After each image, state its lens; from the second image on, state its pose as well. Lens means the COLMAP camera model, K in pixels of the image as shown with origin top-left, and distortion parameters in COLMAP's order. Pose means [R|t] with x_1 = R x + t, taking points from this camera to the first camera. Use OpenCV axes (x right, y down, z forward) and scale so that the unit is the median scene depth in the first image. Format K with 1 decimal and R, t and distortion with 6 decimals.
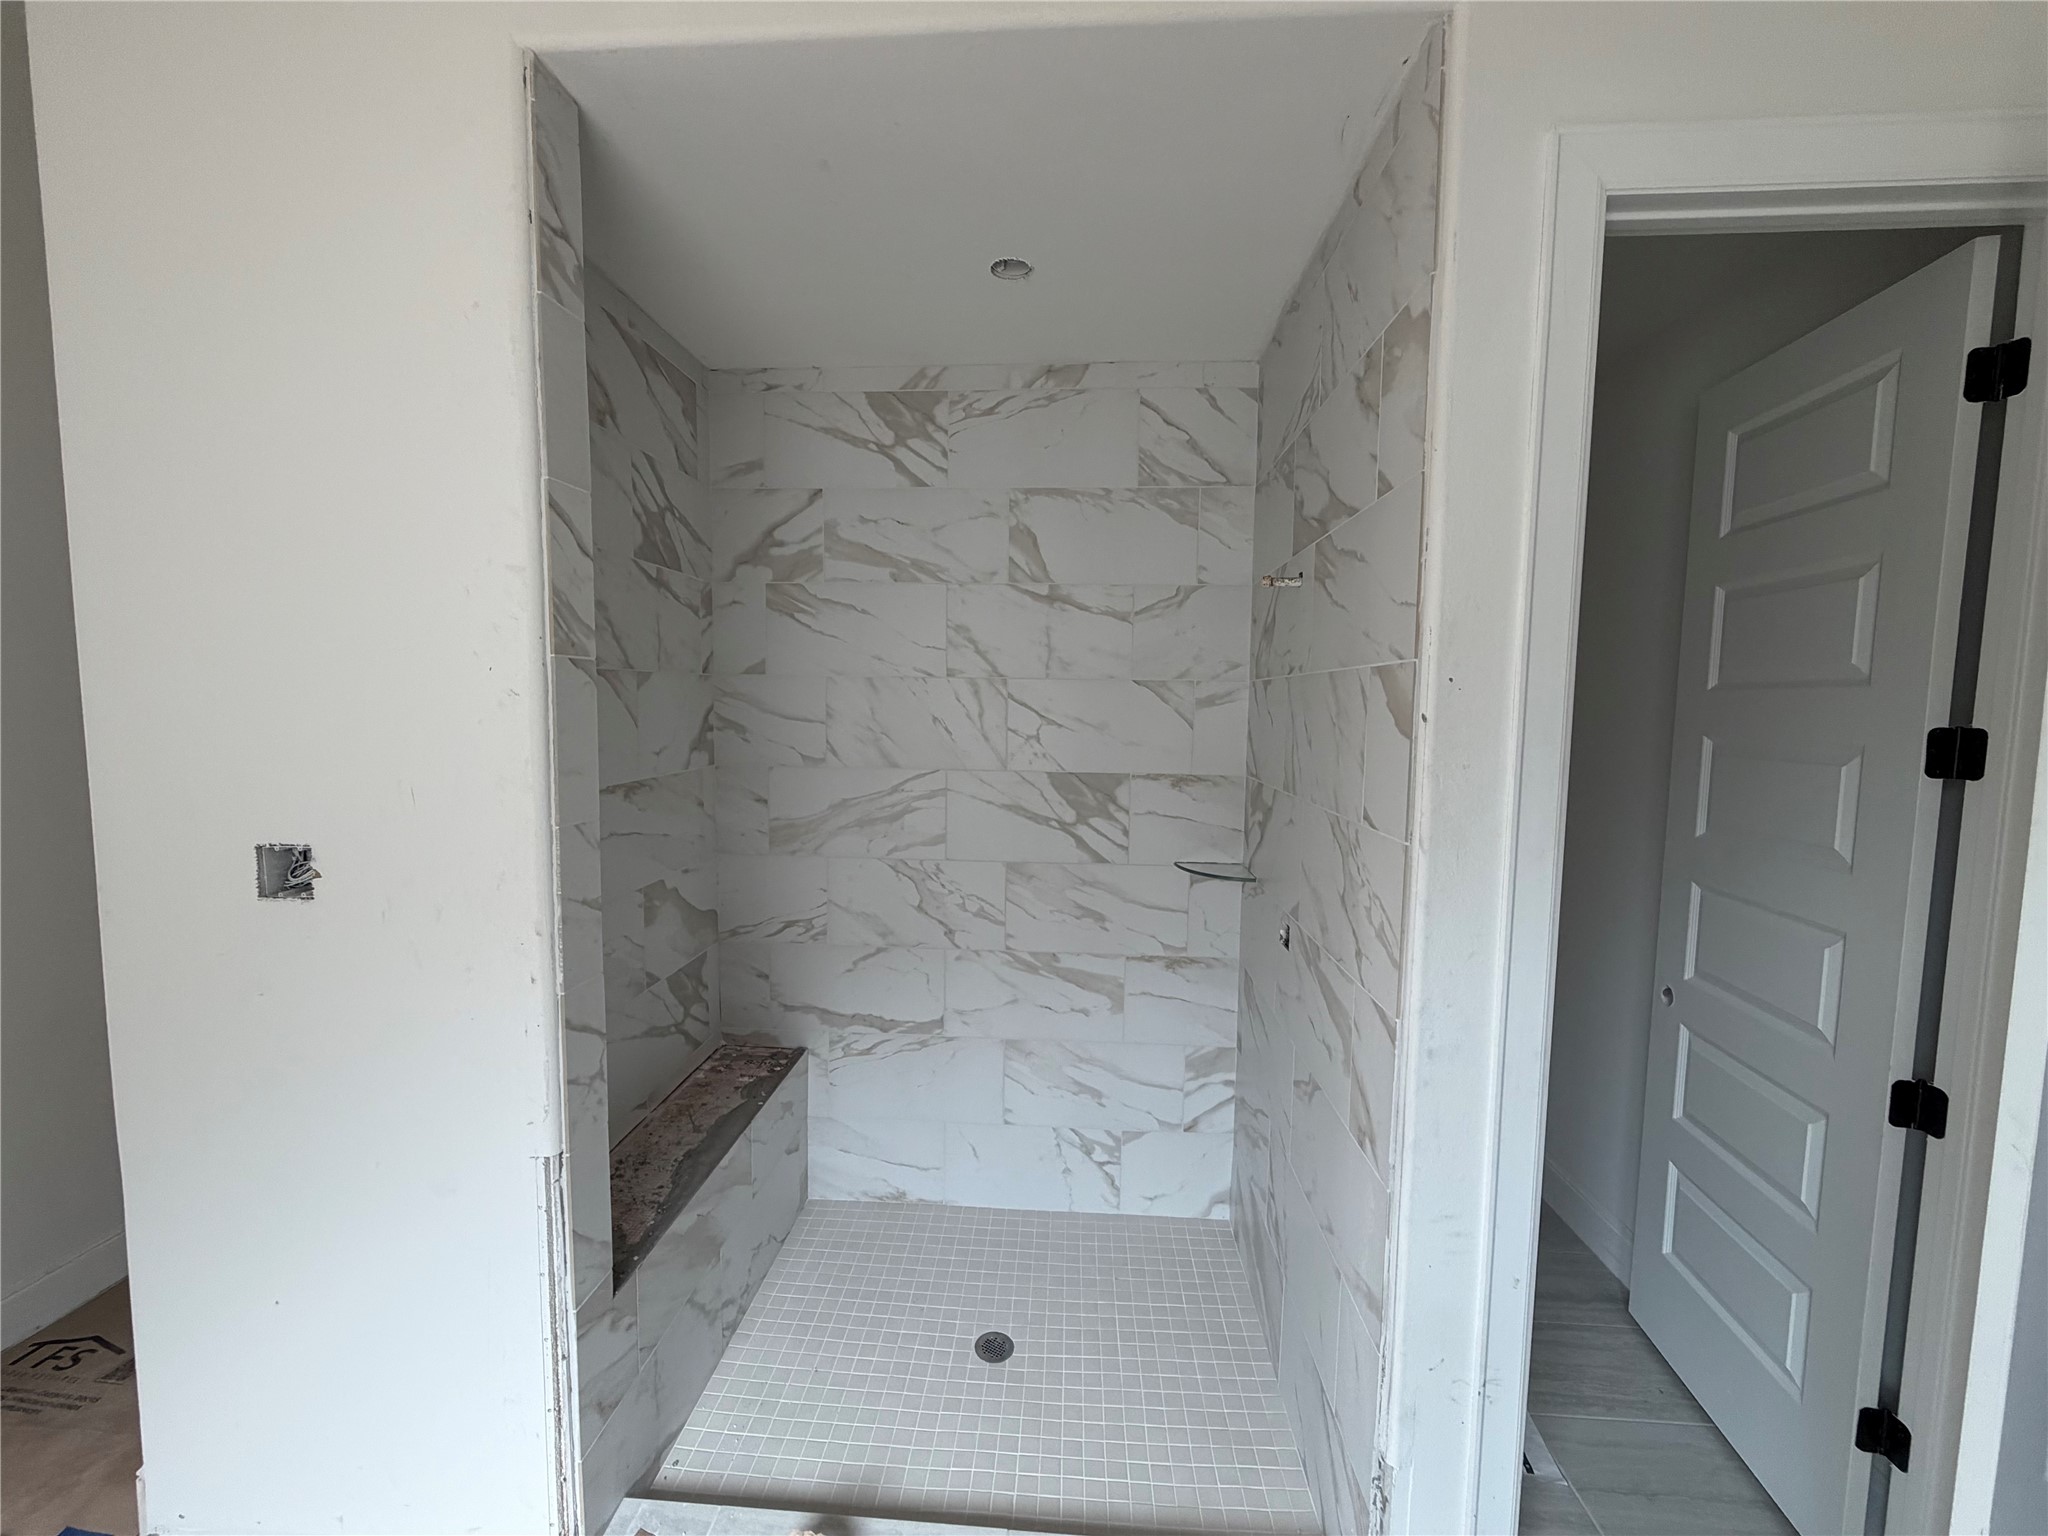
lens RADIAL K [[815.3, 0, 1022.0], [0, 815.3, 766.0], [0, 0, 1]] dist [0.000908, 0.000764]
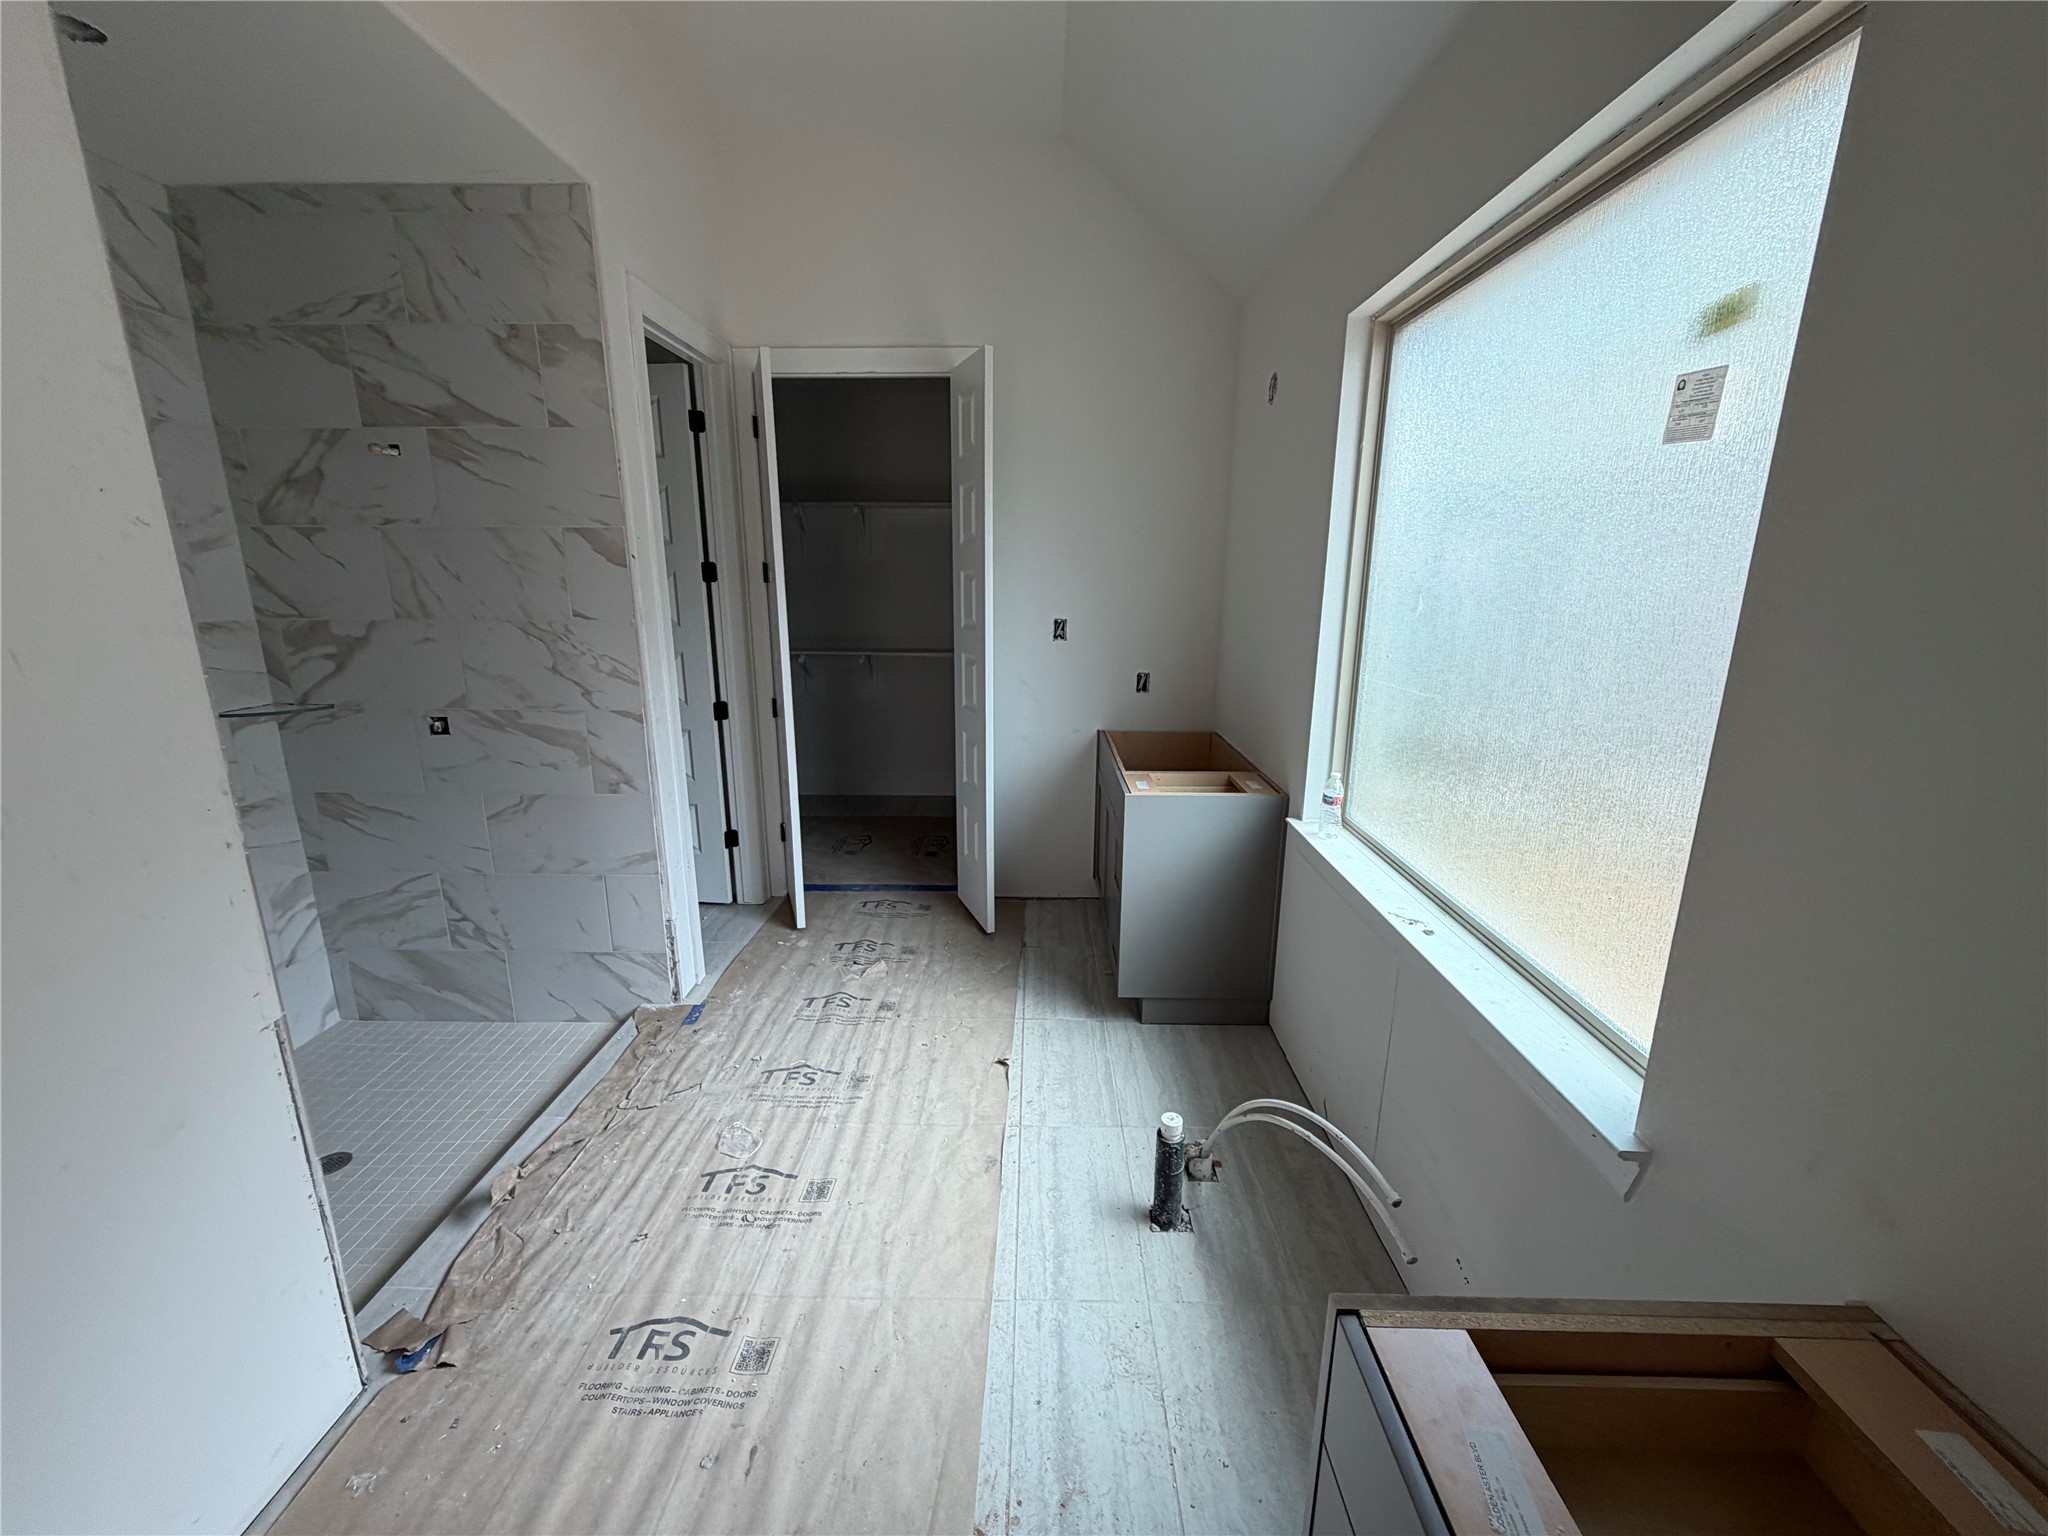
lens RADIAL K [[815.3, 0, 1021.7], [0, 815.3, 764.8], [0, 0, 1]] dist [0.000908, 0.000764]
pose [[-0.043999, -0.243299, 0.968953, -0.836769], [0.076187, 0.966251, 0.246080, 0.008867], [-0.996122, 0.084649, -0.023978, 0.060865]]
